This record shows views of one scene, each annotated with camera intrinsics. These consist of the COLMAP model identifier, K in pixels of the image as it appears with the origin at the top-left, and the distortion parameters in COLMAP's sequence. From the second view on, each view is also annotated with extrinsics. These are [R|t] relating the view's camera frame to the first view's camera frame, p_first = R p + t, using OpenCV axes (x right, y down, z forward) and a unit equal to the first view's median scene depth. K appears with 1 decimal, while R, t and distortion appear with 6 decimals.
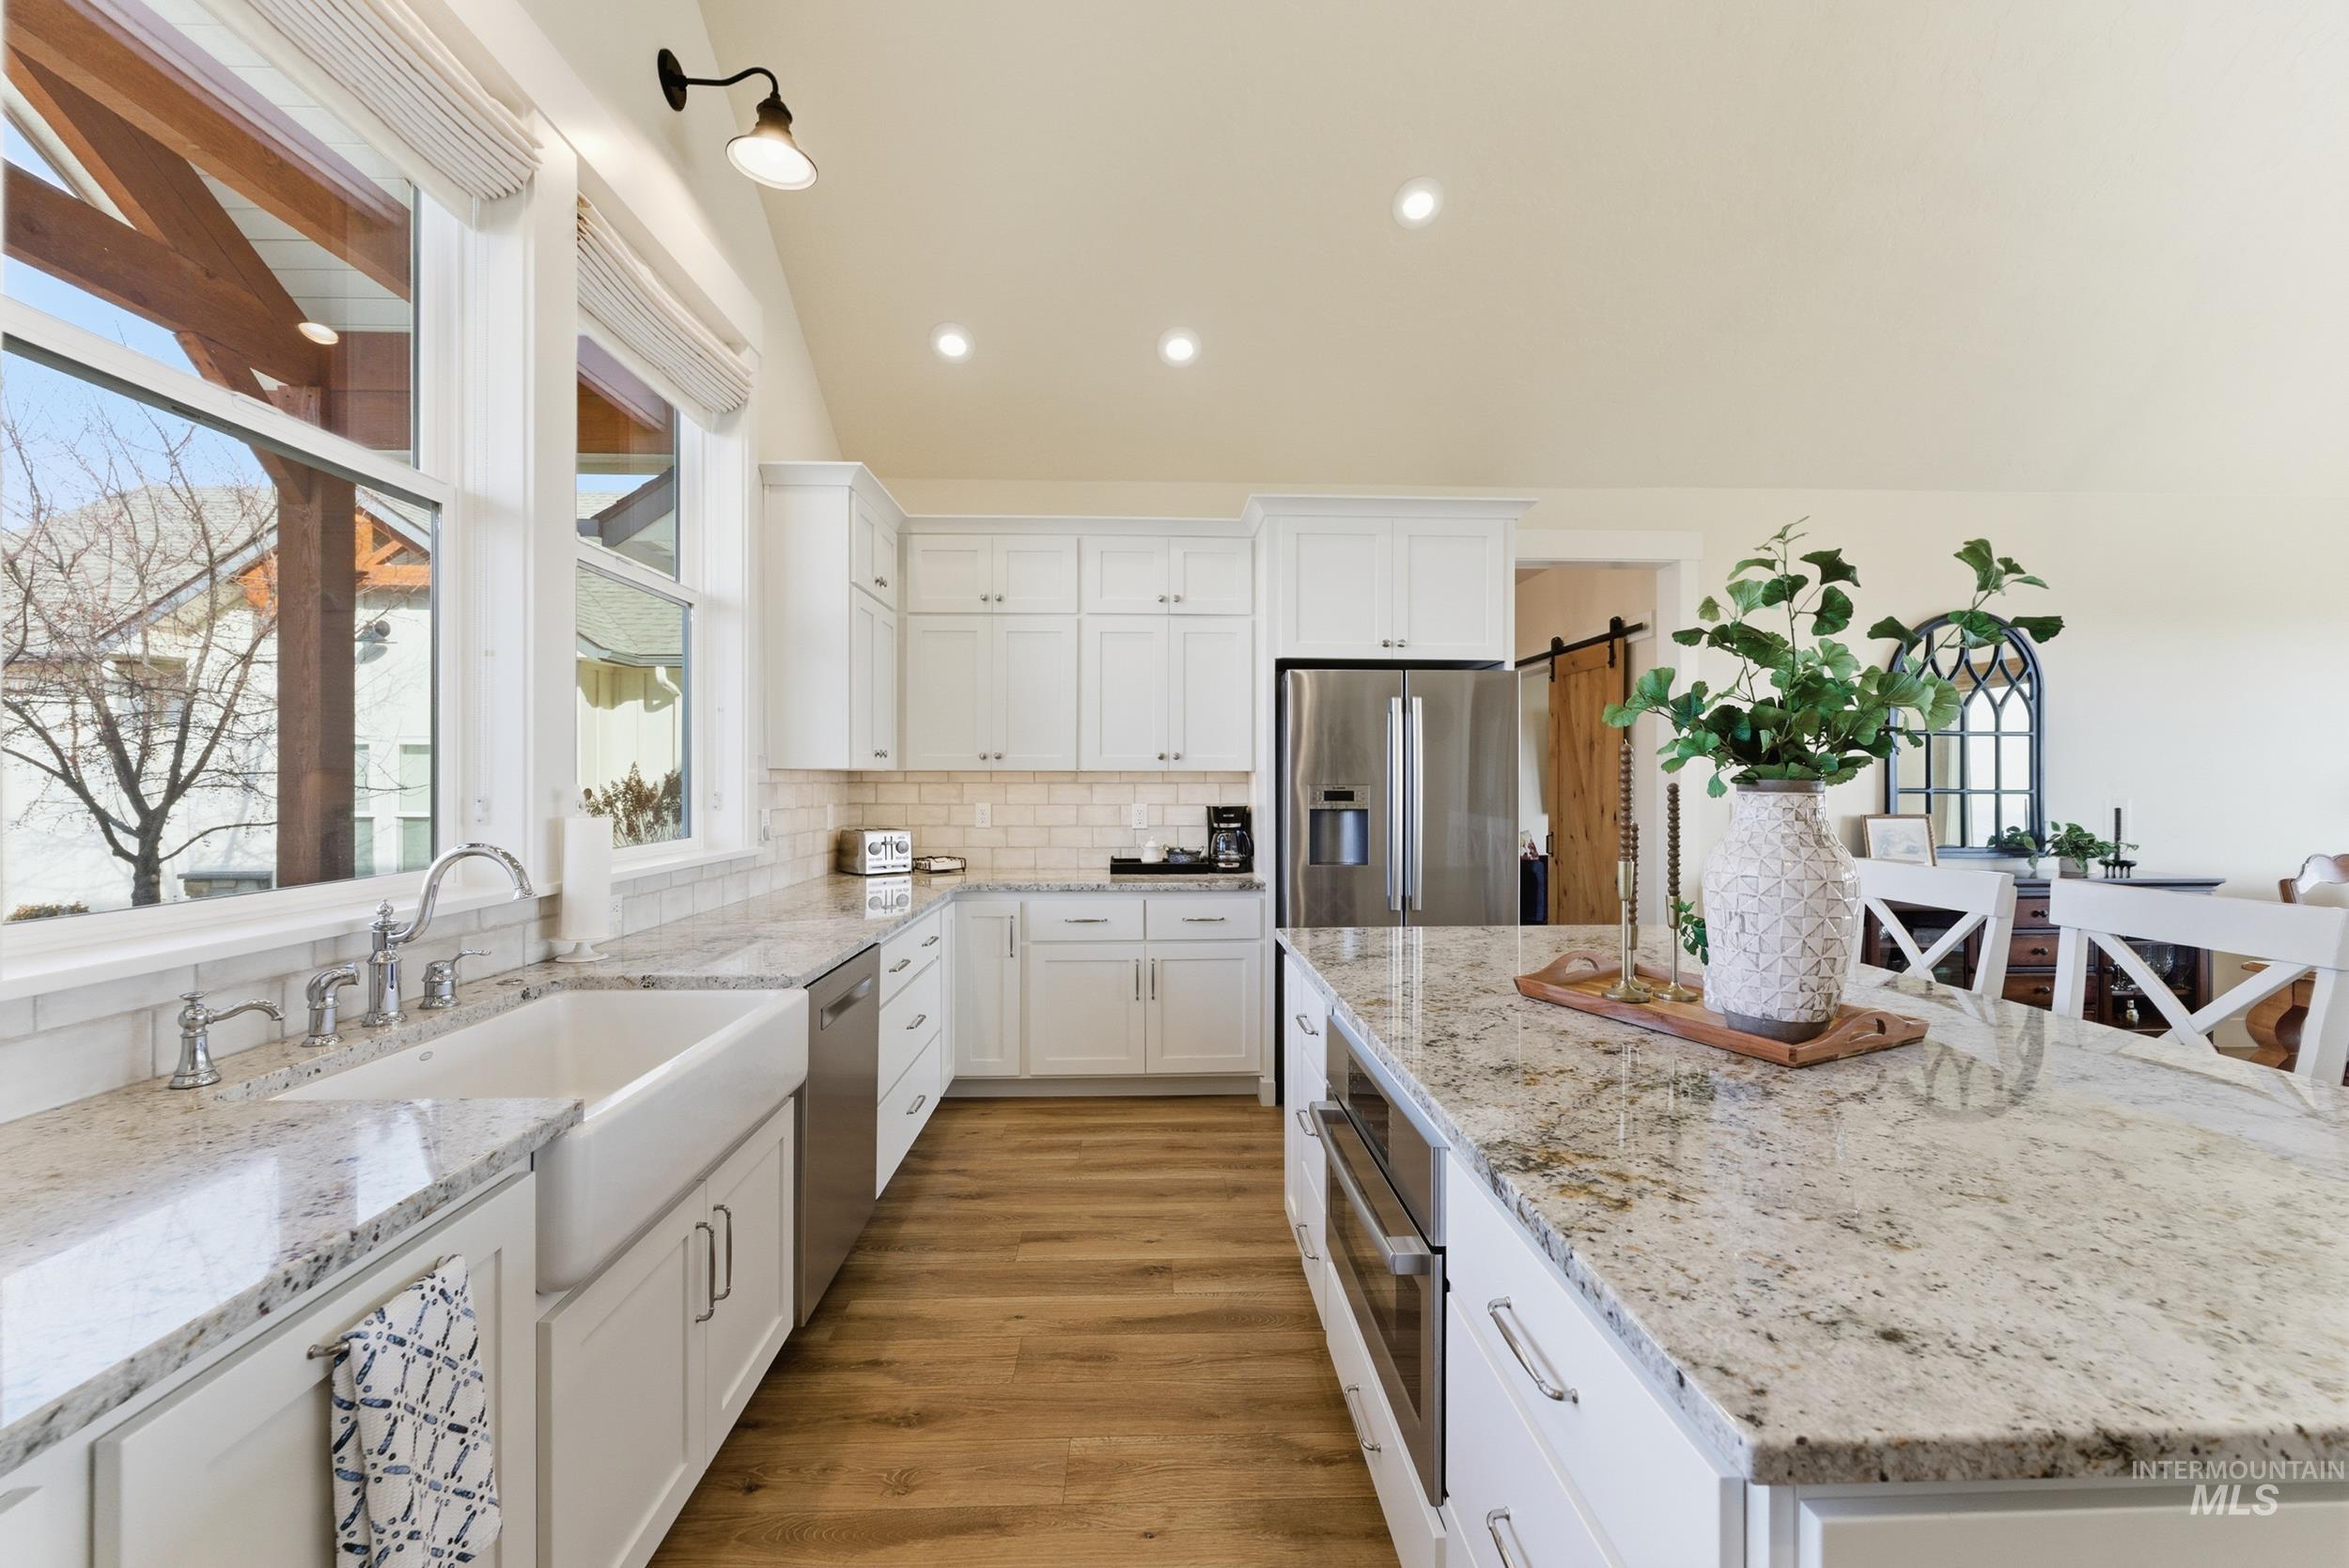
lens RADIAL K [[966.6, 0, 1174.7], [0, 966.6, 786.4], [0, 0, 1]] dist [-0.001124, -0.000244]
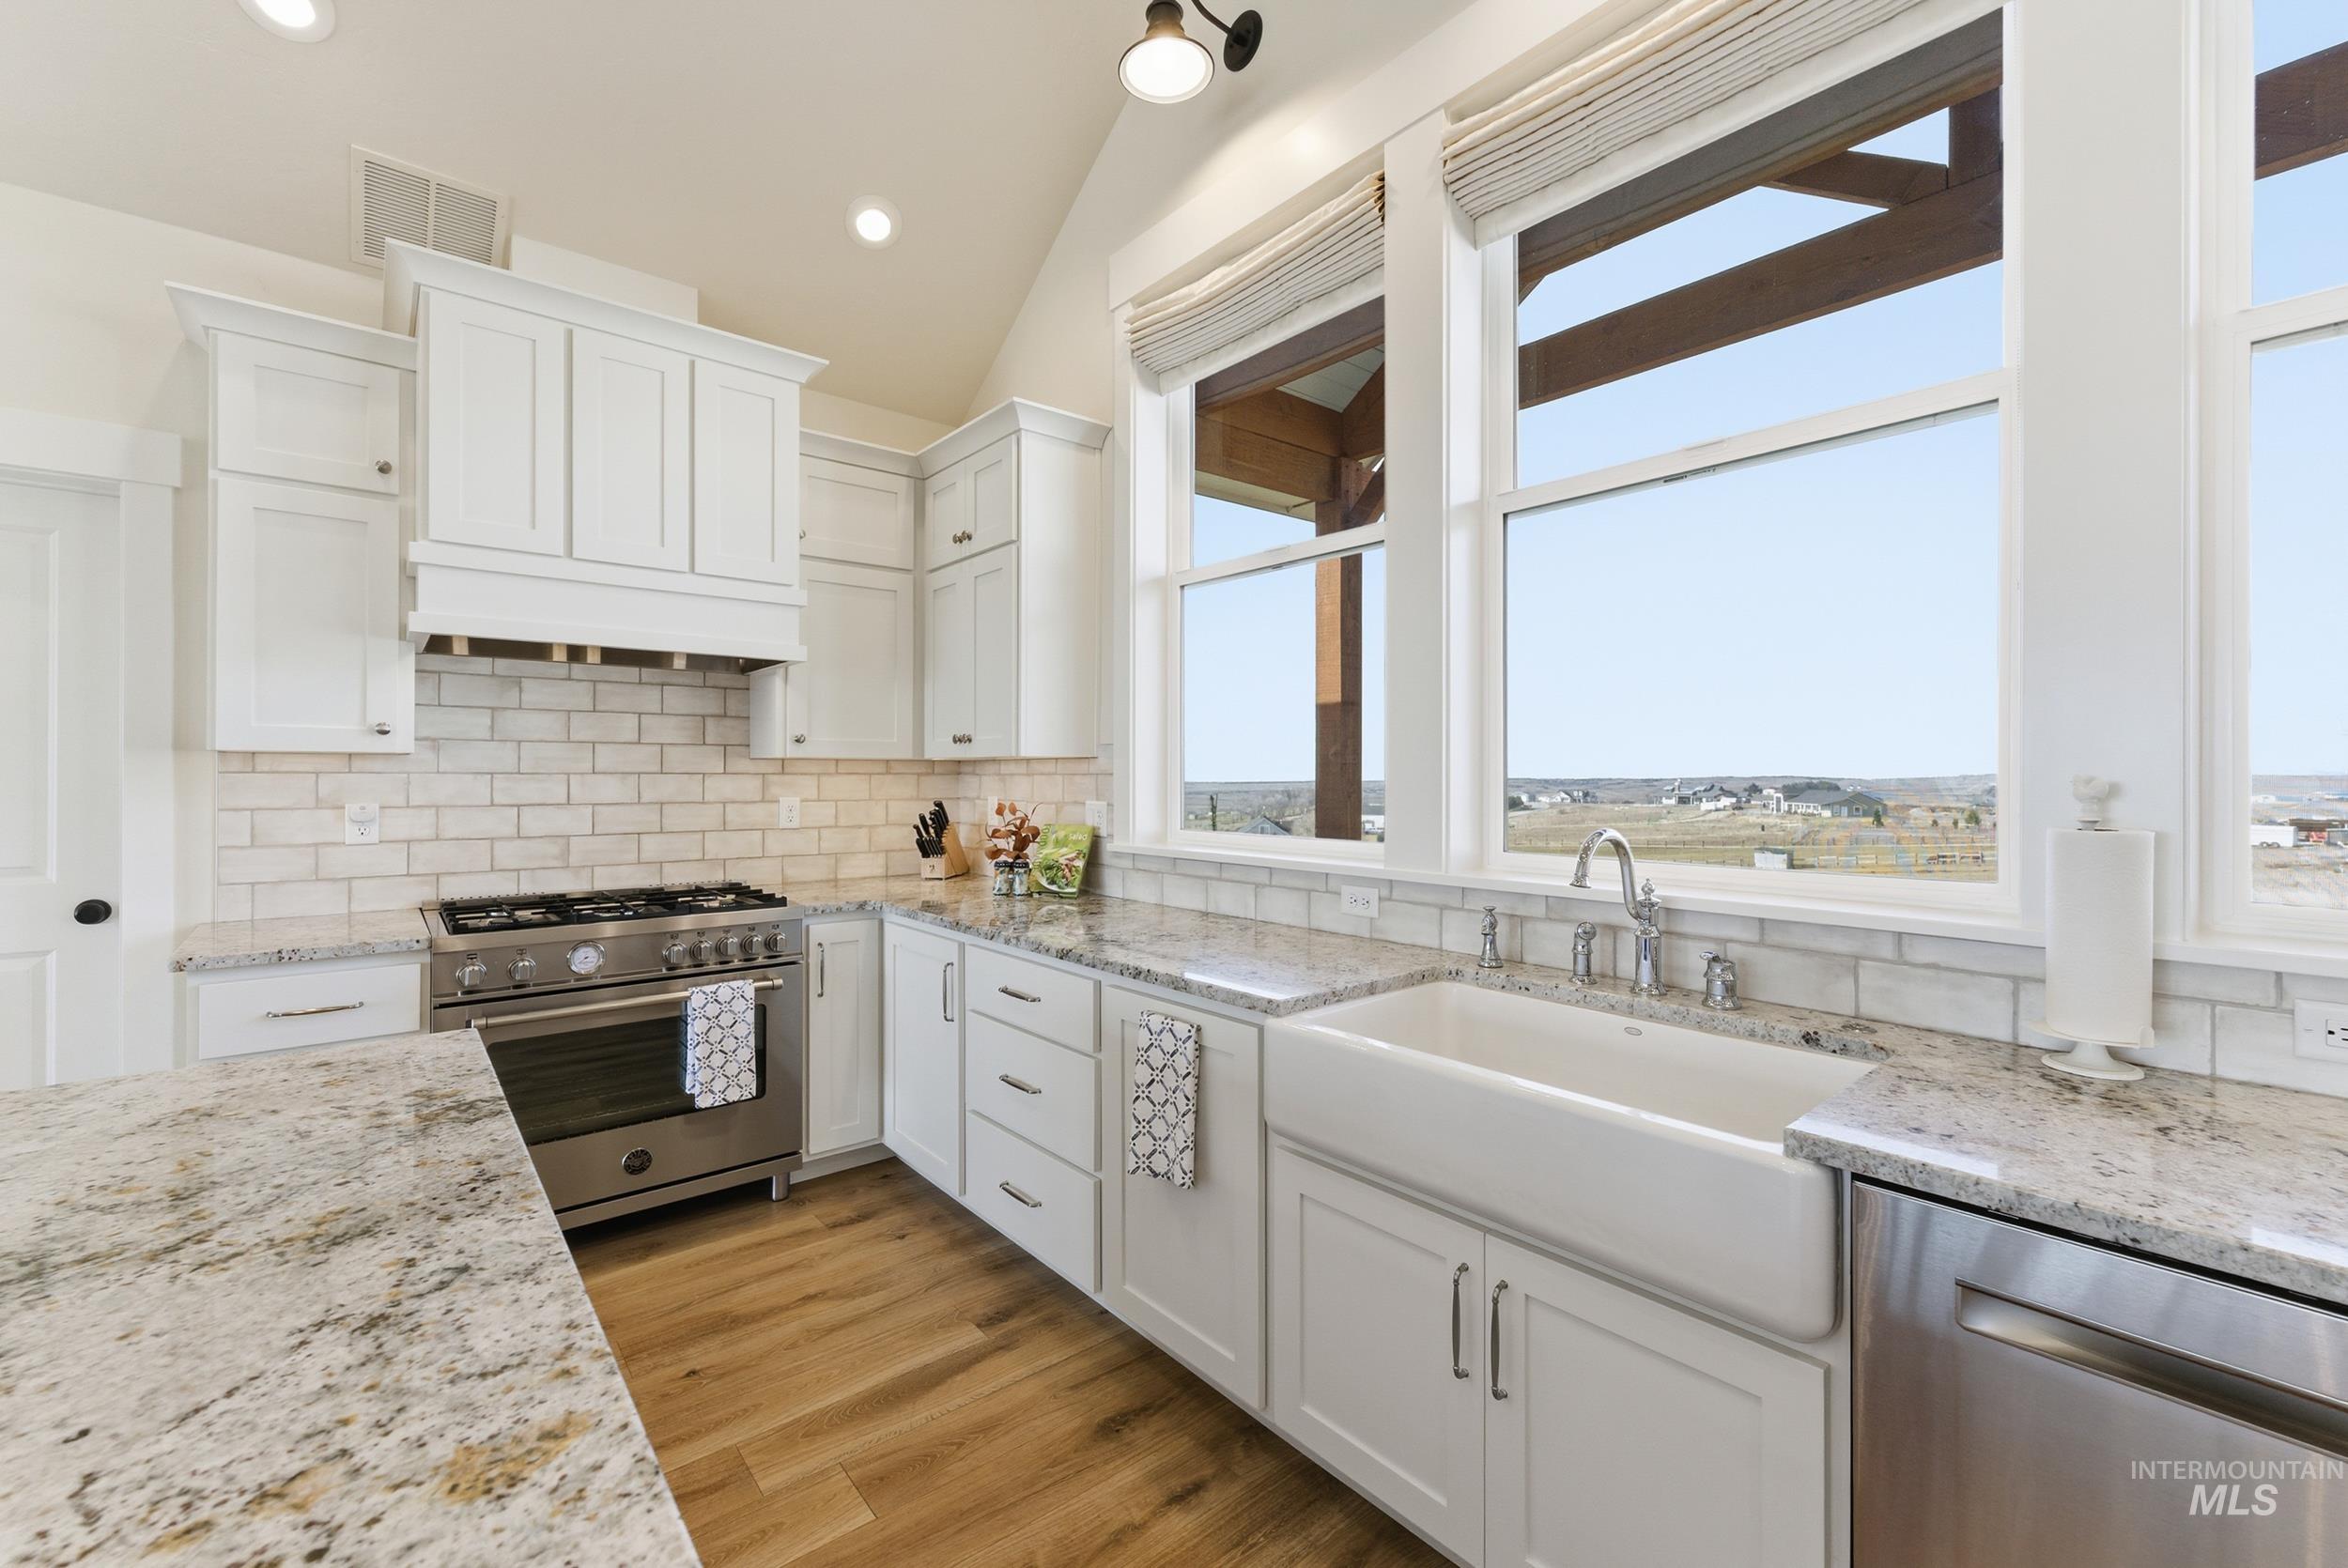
lens RADIAL K [[966.1, 0, 1176.4], [0, 966.1, 773.9], [0, 0, 1]] dist [-0.001124, -0.000244]
pose [[-0.790169, -0.001648, -0.612887, 0.324906], [-0.005664, 0.999973, 0.004614, -0.002498], [0.612863, 0.007118, -0.790157, 1.919477]]
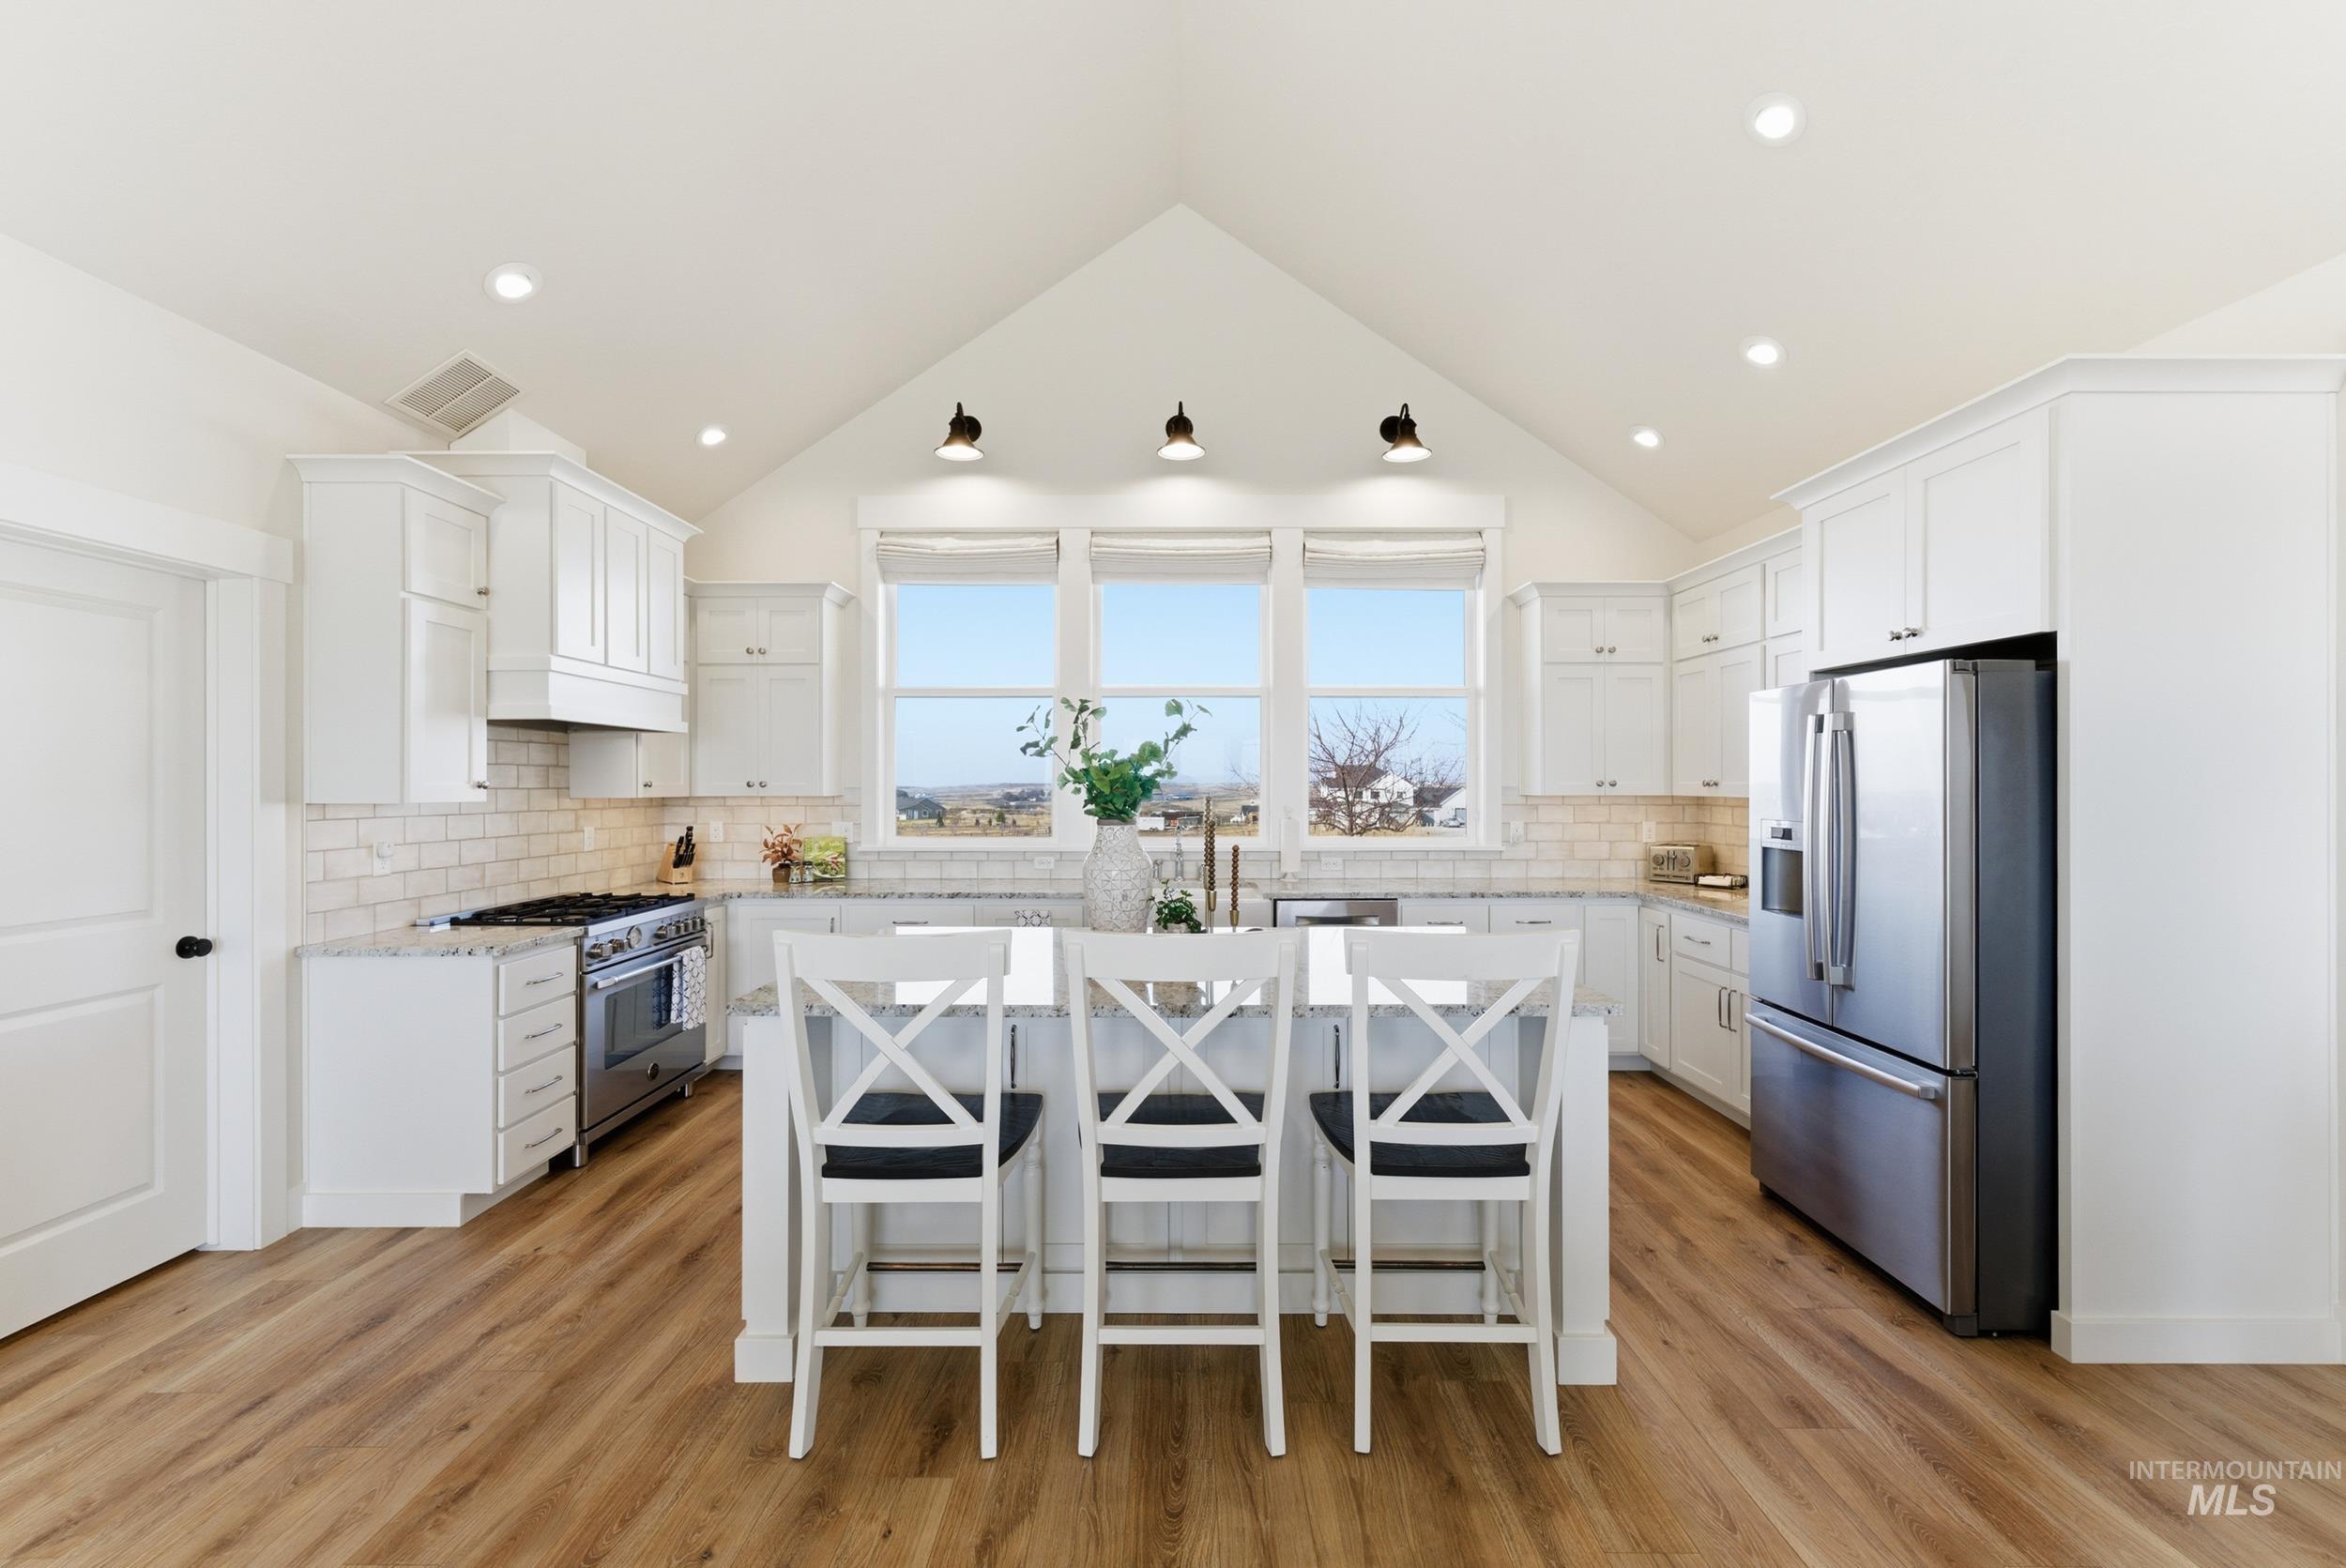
lens RADIAL K [[965.4, 0, 1169.1], [0, 965.4, 781.4], [0, 0, 1]] dist [-0.001124, -0.000244]
pose [[-0.045218, -0.002616, -0.998974, 2.934551], [-0.005273, 0.999983, -0.002380, -0.087693], [0.998963, 0.005160, -0.045231, 1.387832]]
